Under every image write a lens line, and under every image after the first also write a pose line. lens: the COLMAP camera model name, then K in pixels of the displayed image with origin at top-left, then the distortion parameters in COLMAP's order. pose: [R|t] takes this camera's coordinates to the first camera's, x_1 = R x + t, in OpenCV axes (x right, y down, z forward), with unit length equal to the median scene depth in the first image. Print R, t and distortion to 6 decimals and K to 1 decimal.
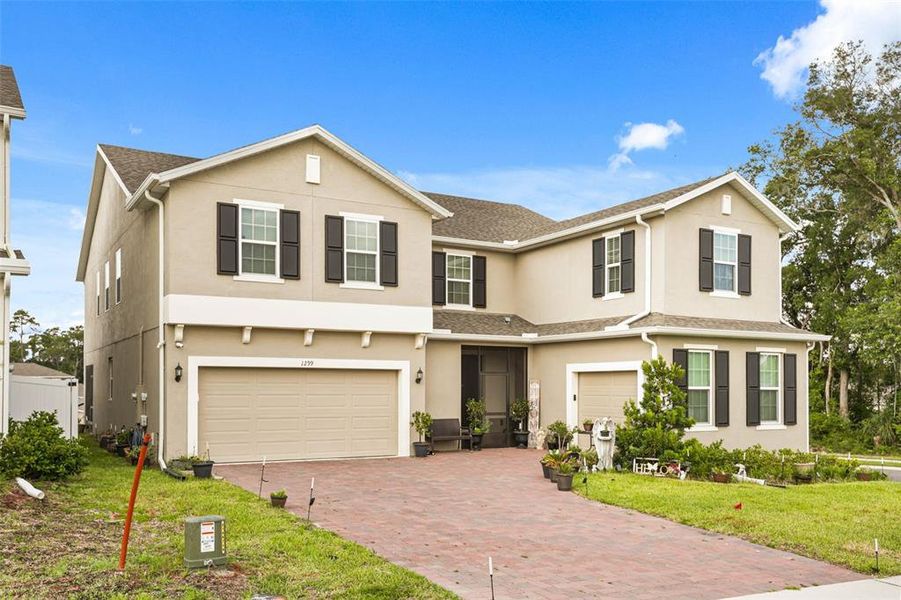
lens RADIAL K [[814.2, 0, 465.3], [0, 814.2, 390.6], [0, 0, 1]] dist [-0.009742, 0.007702]
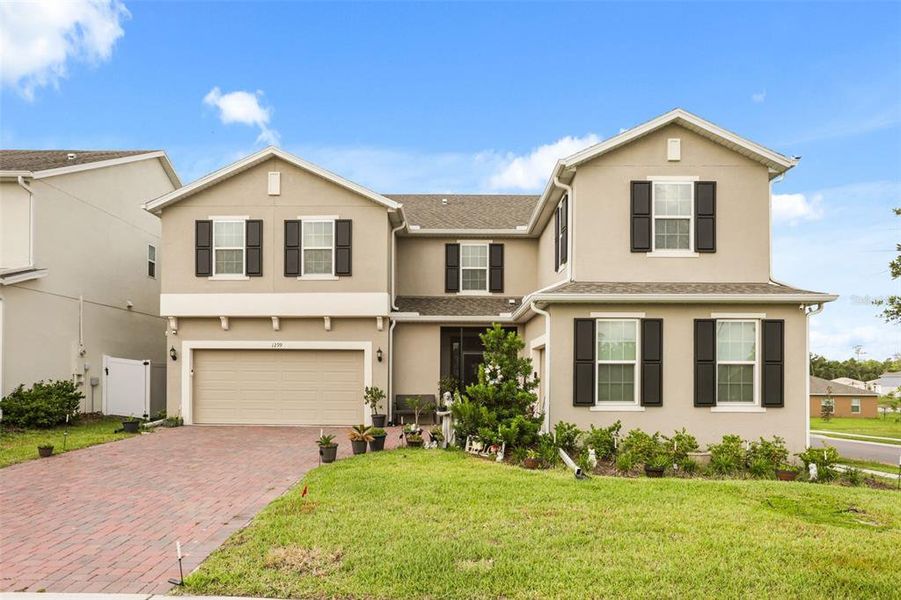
lens RADIAL K [[628.1, 0, 447.7], [0, 628.1, 384.8], [0, 0, 1]] dist [-0.045789, 0.018859]
pose [[0.848946, 0.006043, -0.528444, 0.481335], [-0.004228, 0.999980, 0.004642, 0.018788], [0.528462, -0.001707, 0.848955, 0.325595]]
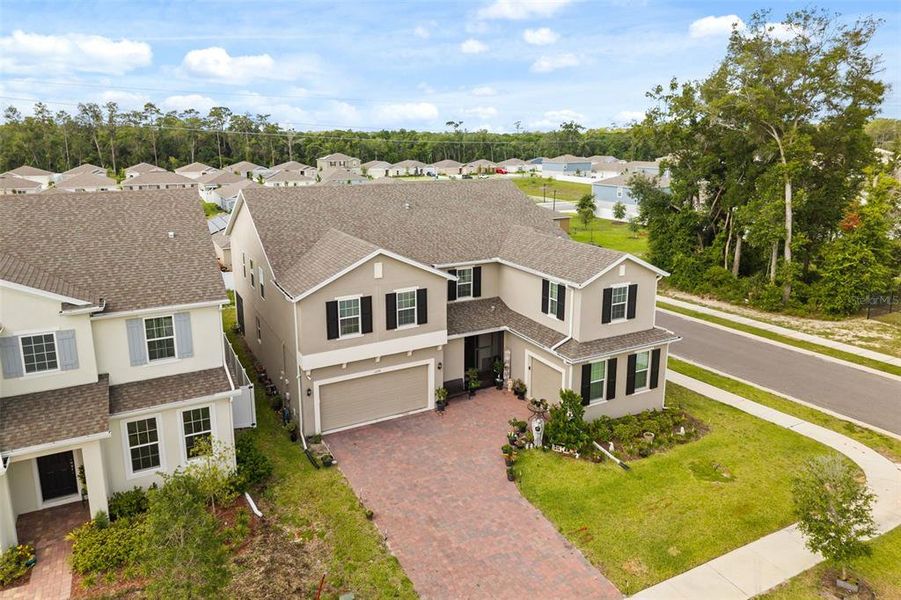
lens RADIAL K [[620.5, 0, 463.2], [0, 620.5, 263.2], [0, 0, 1]] dist [0.043026, -0.021081]
pose [[0.999392, 0.013310, -0.032233, 0.035489], [-0.006289, 0.977933, 0.208825, -0.524975], [0.034301, -0.208496, 0.977422, -0.273923]]
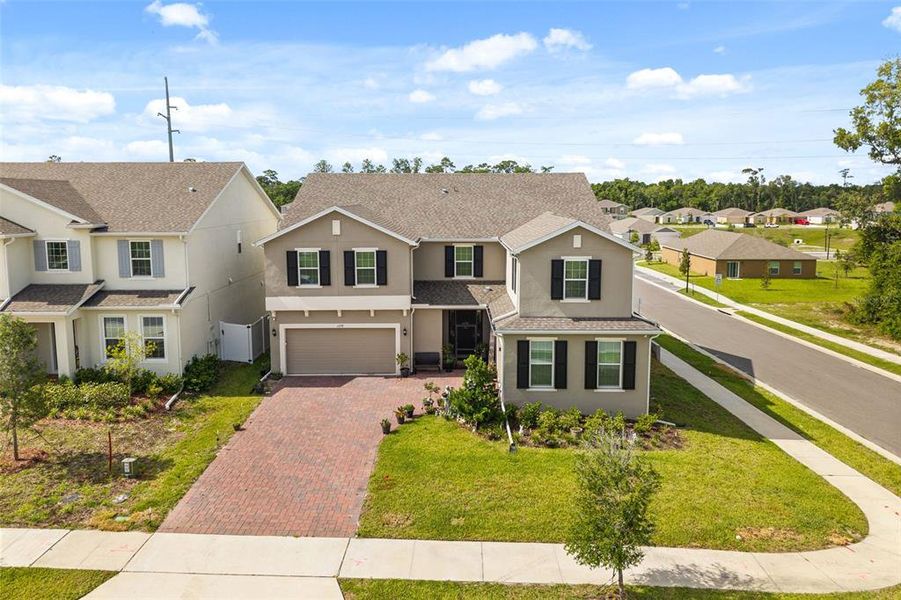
lens RADIAL K [[620.5, 0, 449.8], [0, 620.5, 261.4], [0, 0, 1]] dist [0.043026, -0.021081]
pose [[0.851552, 0.057561, -0.521101, 0.738829], [0.002546, 0.993489, 0.113901, -0.331781], [0.524264, -0.098320, 0.845861, -0.088223]]
